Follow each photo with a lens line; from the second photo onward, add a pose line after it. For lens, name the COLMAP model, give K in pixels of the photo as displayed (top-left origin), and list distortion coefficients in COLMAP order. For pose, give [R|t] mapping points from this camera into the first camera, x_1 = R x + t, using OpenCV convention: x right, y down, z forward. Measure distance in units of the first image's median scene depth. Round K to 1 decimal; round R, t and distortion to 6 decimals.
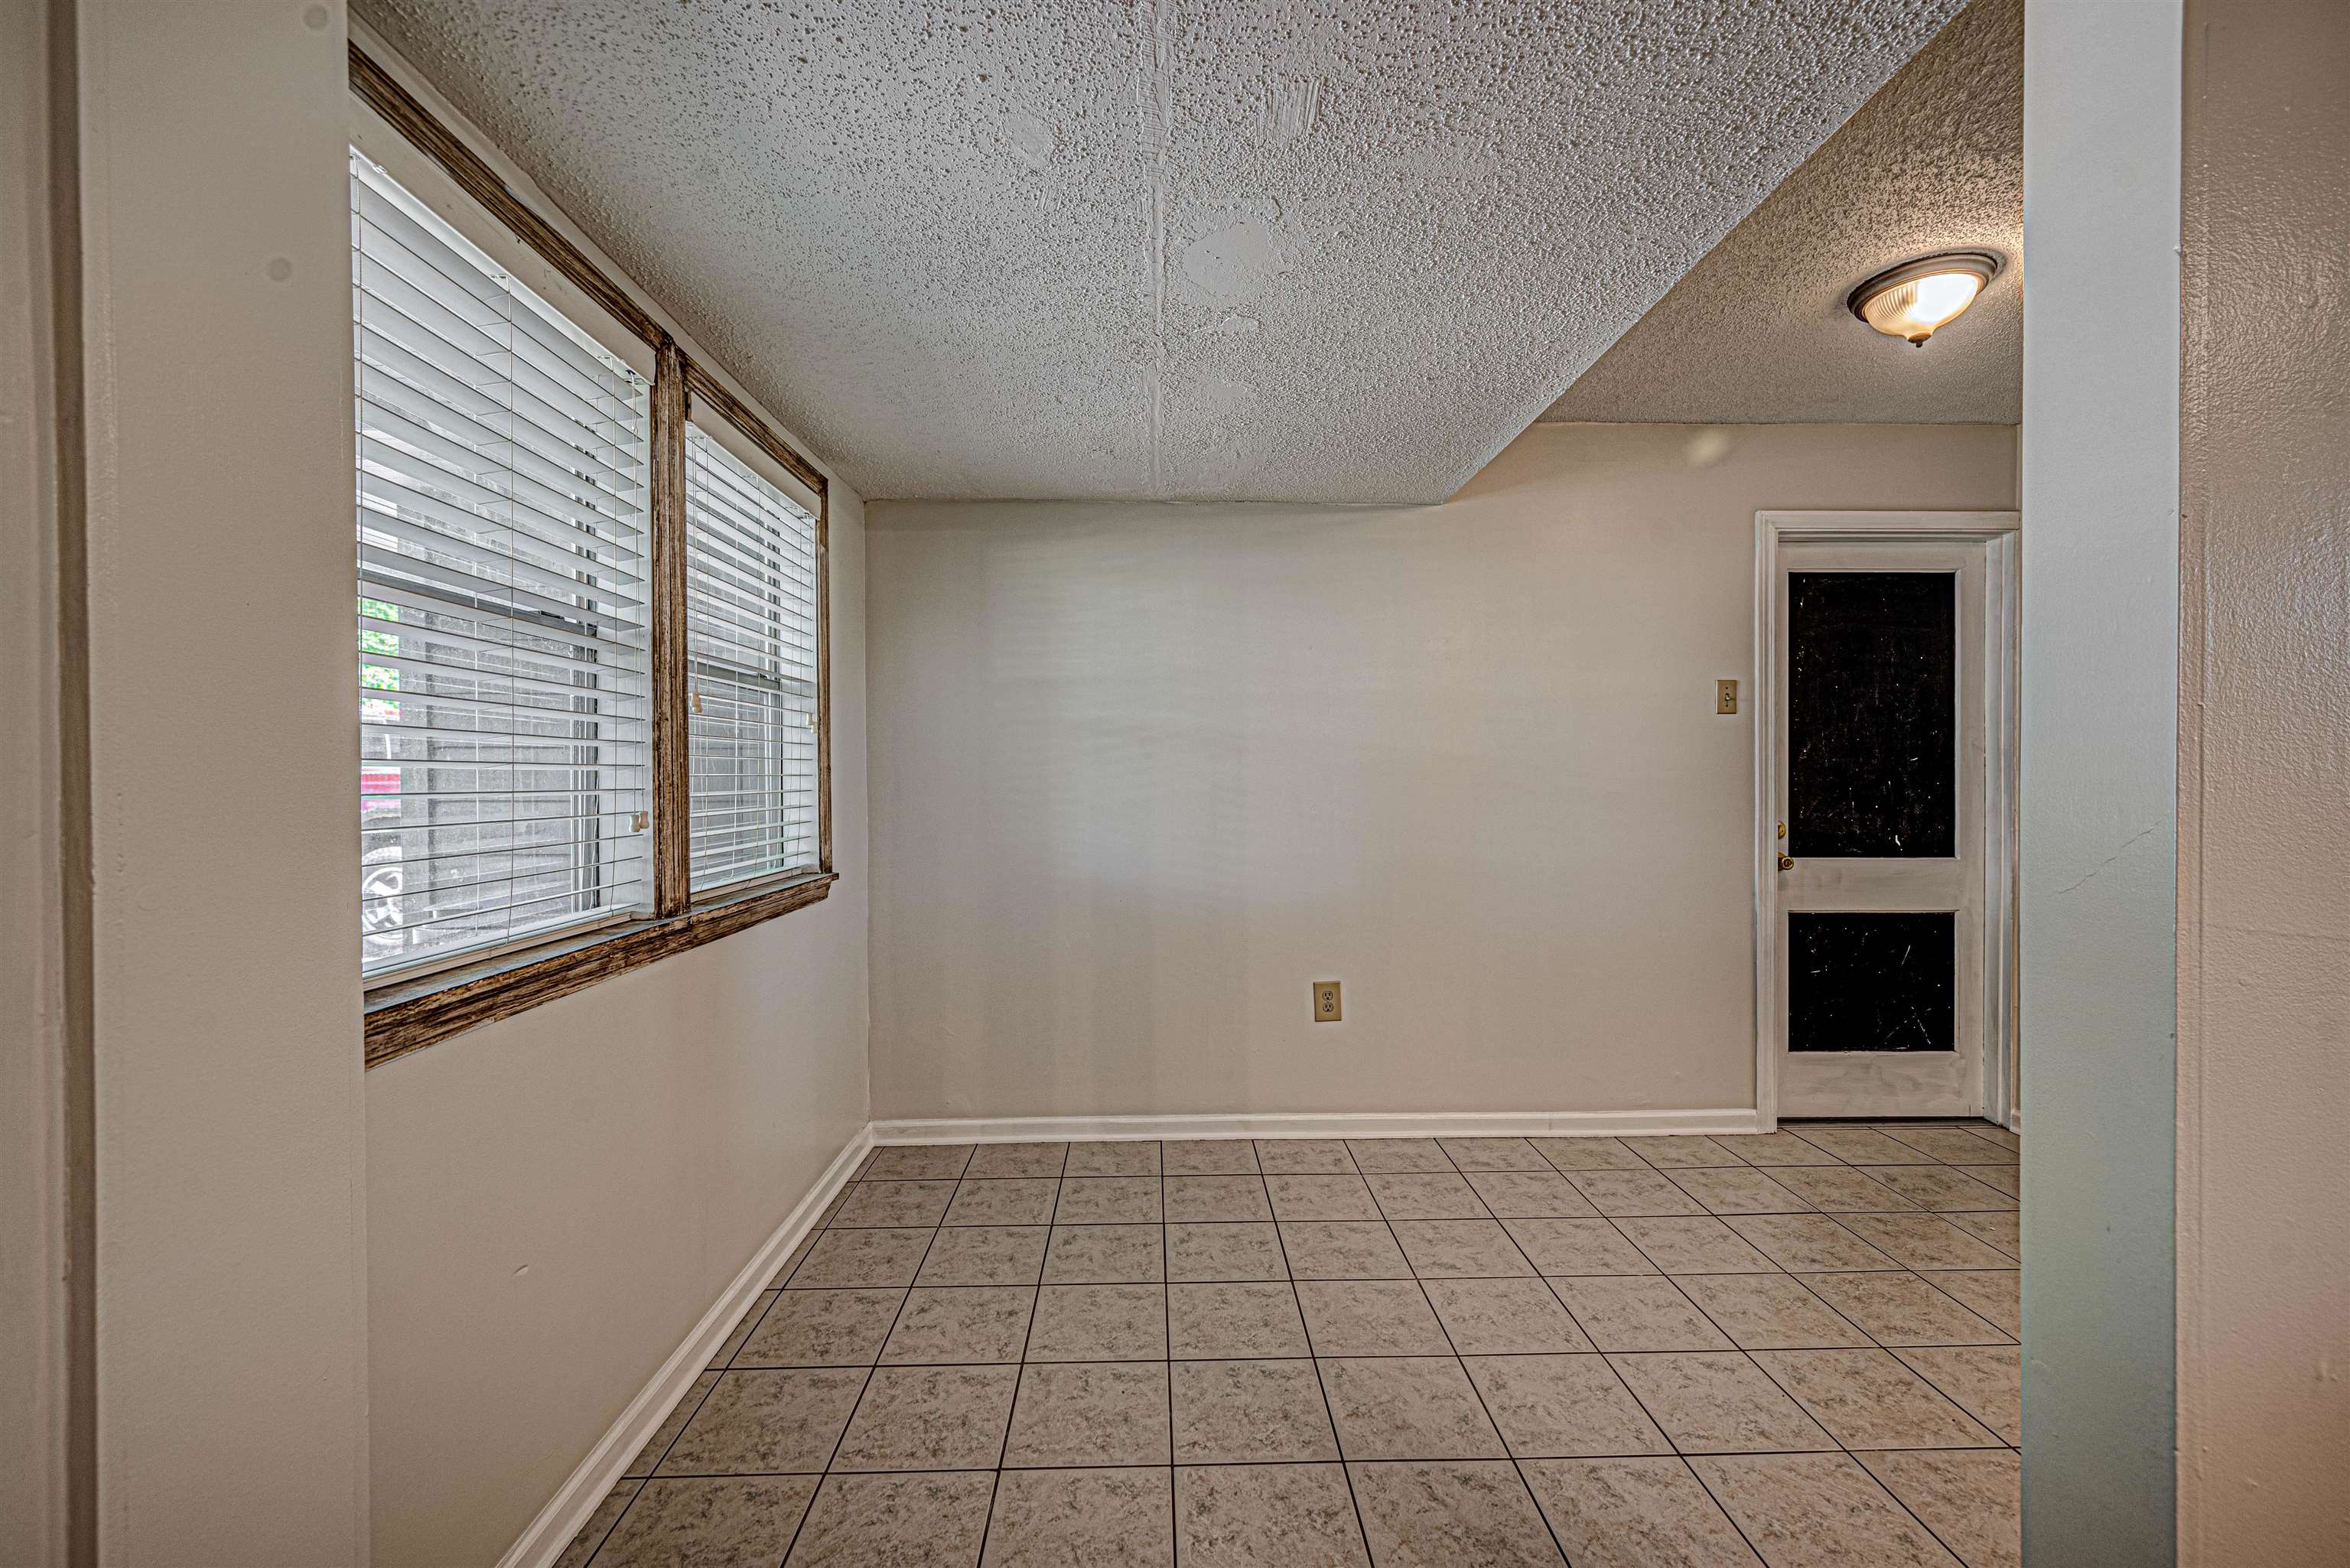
lens RADIAL K [[960.4, 0, 1172.1], [0, 960.4, 784.4], [0, 0, 1]] dist [0.000963, 0.000065]
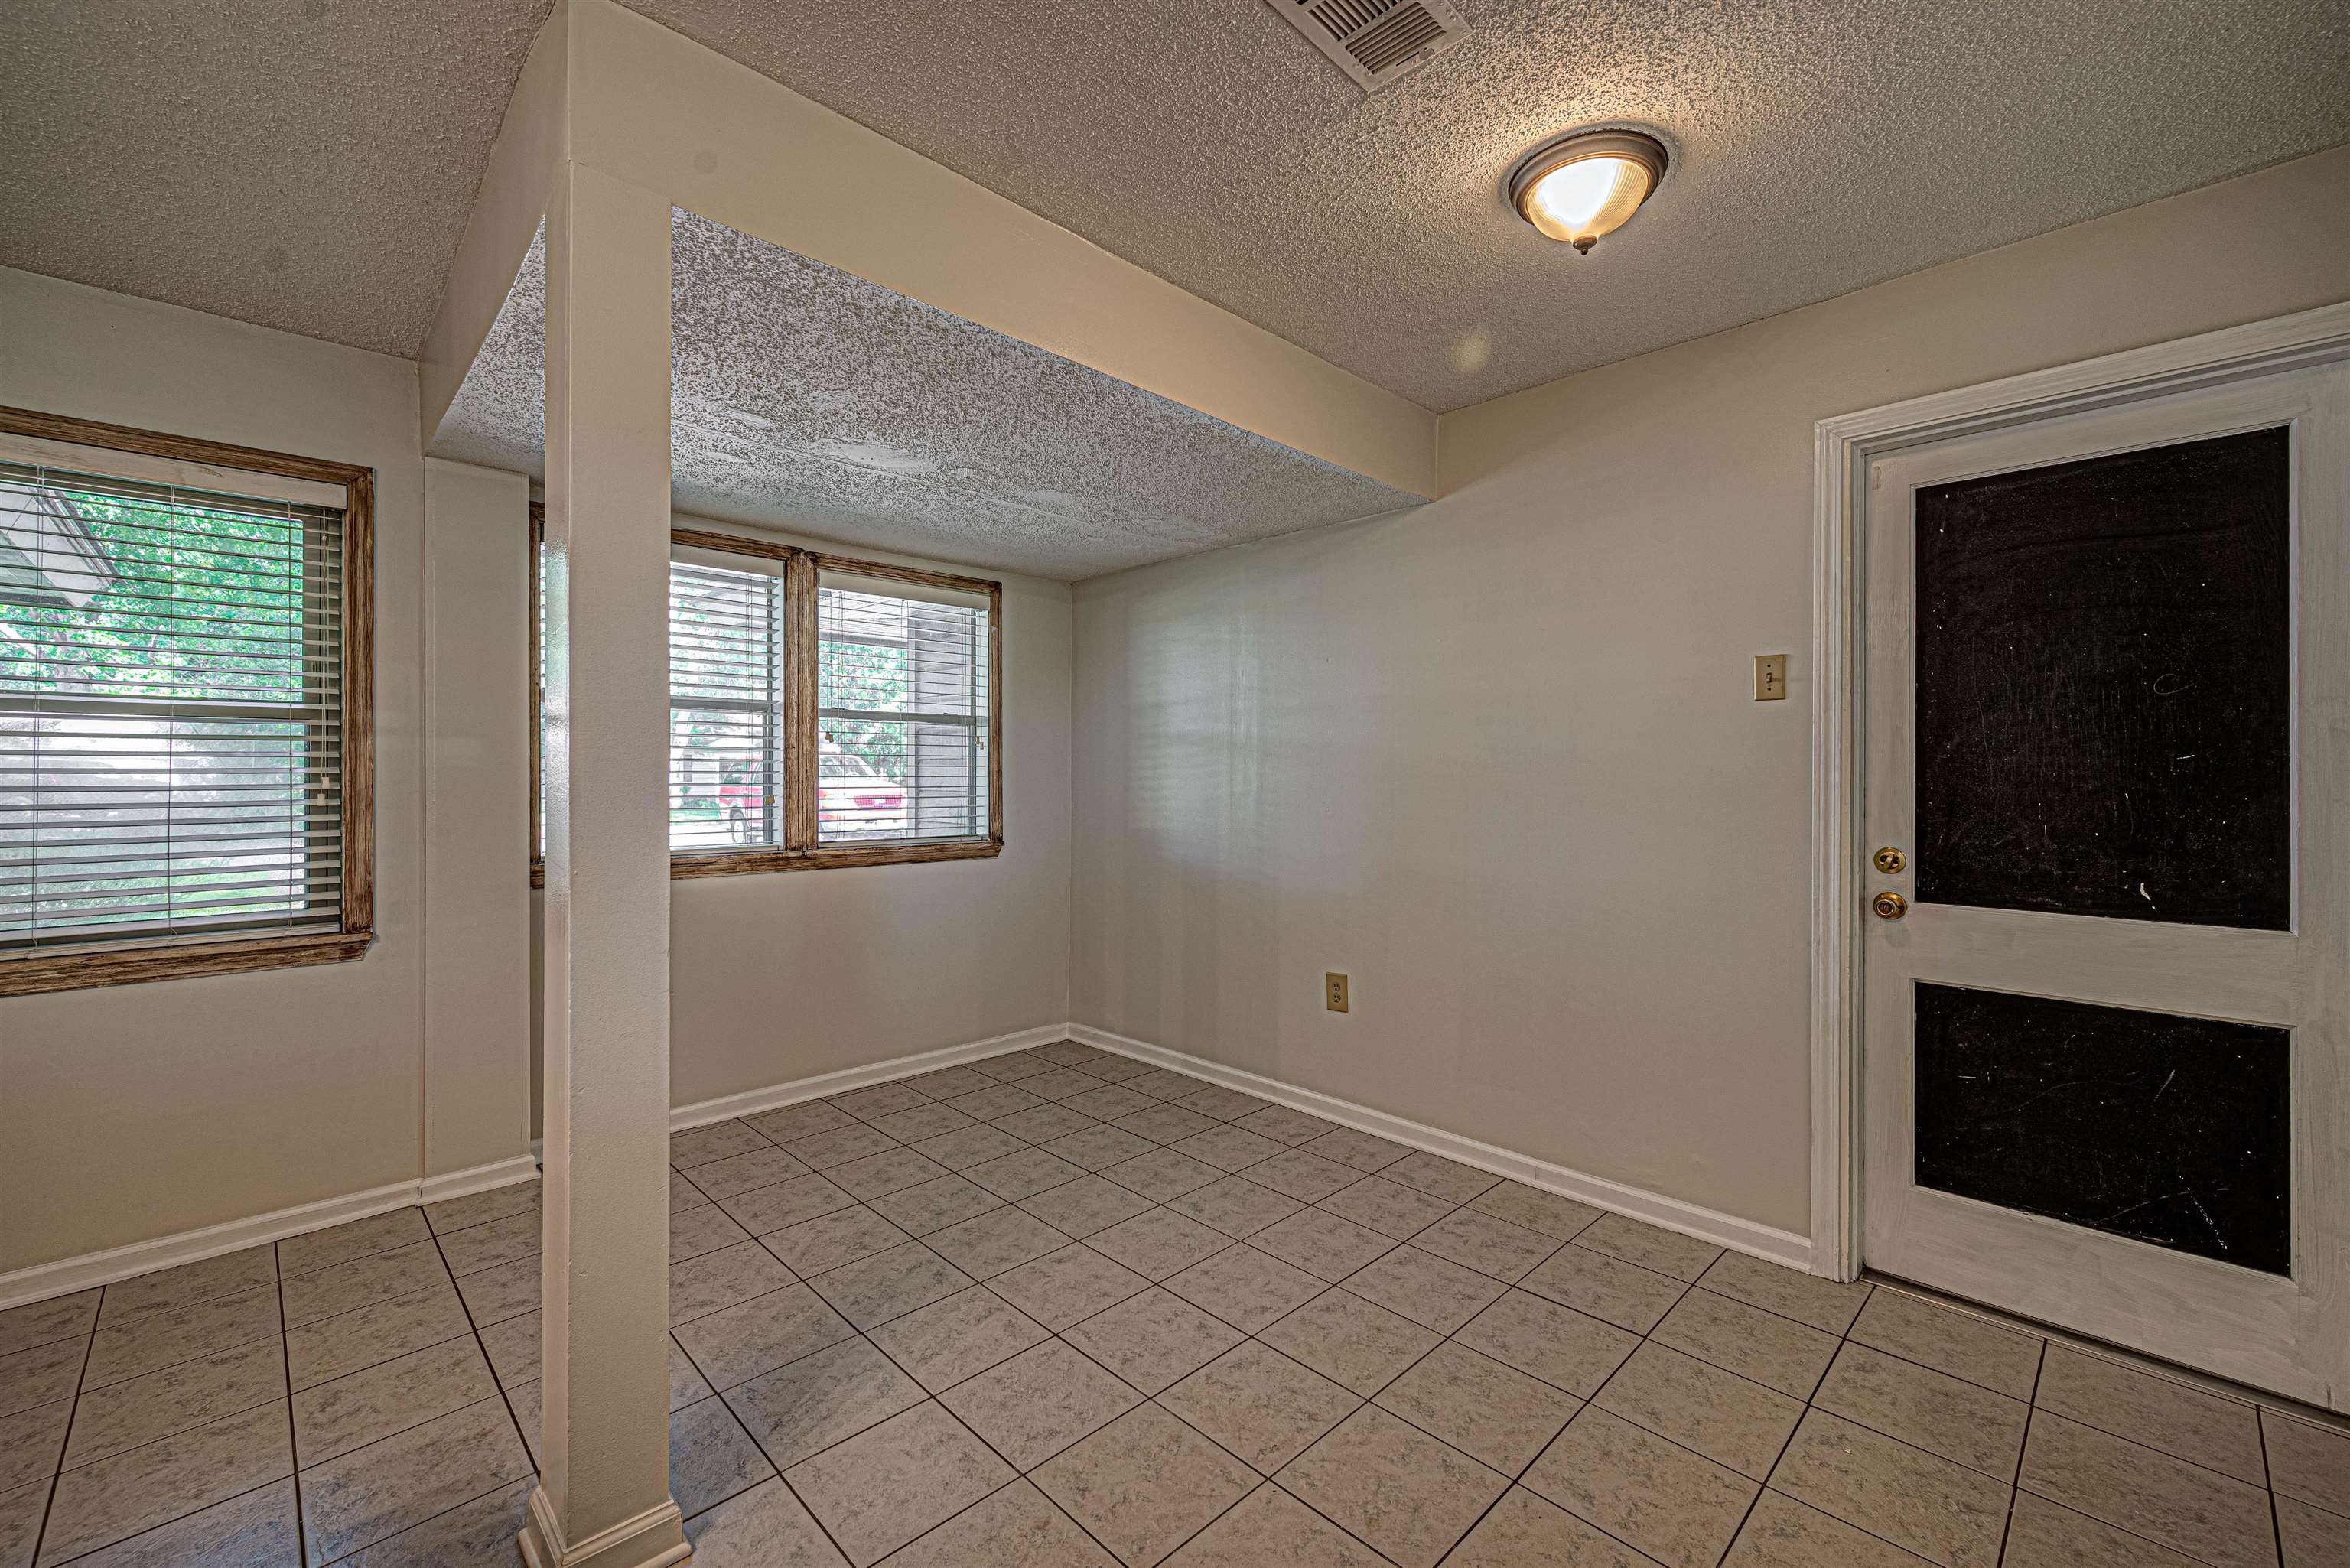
lens RADIAL K [[960.4, 0, 1161.5], [0, 960.4, 774.2], [0, 0, 1]] dist [0.000963, 0.000065]
pose [[0.676466, 0.002228, -0.736471, 0.854481], [-0.010002, 0.999931, -0.006162, -0.005981], [0.736406, 0.011534, 0.676441, 0.147308]]
